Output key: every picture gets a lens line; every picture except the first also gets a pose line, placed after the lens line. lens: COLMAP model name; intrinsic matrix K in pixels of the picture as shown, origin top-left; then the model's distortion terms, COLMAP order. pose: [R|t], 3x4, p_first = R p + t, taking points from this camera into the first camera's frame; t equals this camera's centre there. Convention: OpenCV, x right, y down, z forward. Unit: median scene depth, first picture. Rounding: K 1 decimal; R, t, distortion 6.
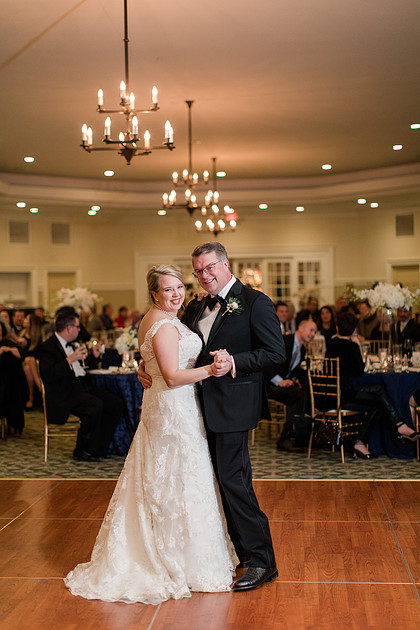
lens RADIAL K [[919.9, 0, 208.4], [0, 919.9, 317.9], [0, 0, 1]] dist [0.035114, 0.000000]
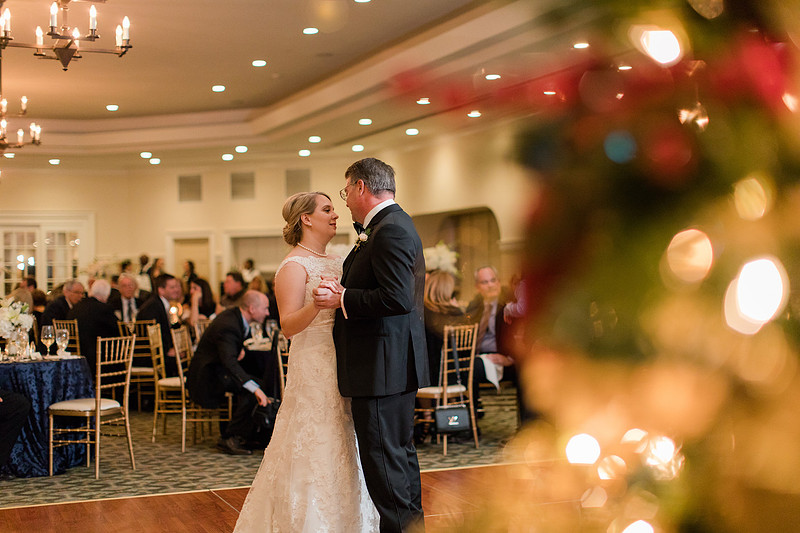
lens RADIAL K [[1168.1, 0, 402.1], [0, 1168.1, 258.3], [0, 0, 1]] dist [0.035114, 0.000000]
pose [[0.887168, 0.008530, 0.461367, -0.122938], [0.014392, 0.998831, -0.046142, 0.013071], [-0.461221, 0.047576, 0.886009, 0.026338]]
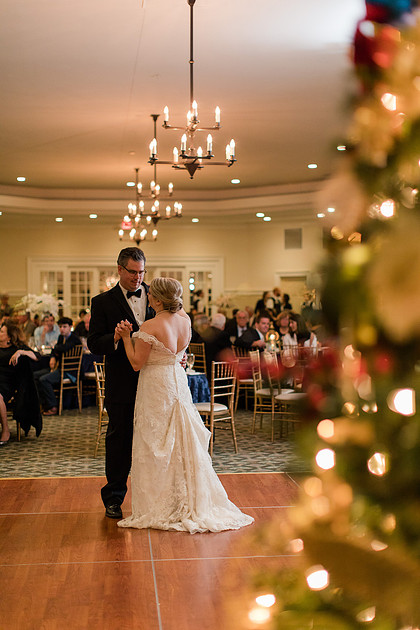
lens RADIAL K [[919.9, 0, 206.5], [0, 919.9, 313.7], [0, 0, 1]] dist [0.035114, 0.000000]
pose [[0.980441, 0.010302, 0.196545, -0.122769], [-0.007586, 0.999865, -0.014568, 0.002338], [-0.196668, 0.012792, 0.980387, -0.018838]]
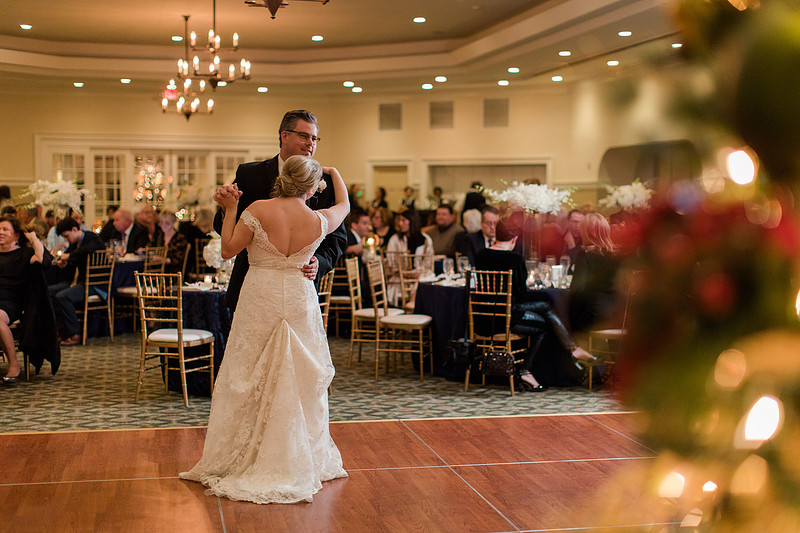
lens RADIAL K [[1168.1, 0, 399.8], [0, 1168.1, 262.7], [0, 0, 1]] dist [0.035114, 0.000000]
pose [[0.952441, 0.007131, 0.304641, -0.125093], [-0.014959, 0.999615, 0.023372, 0.006002], [-0.304357, -0.026818, 0.952181, 0.013718]]
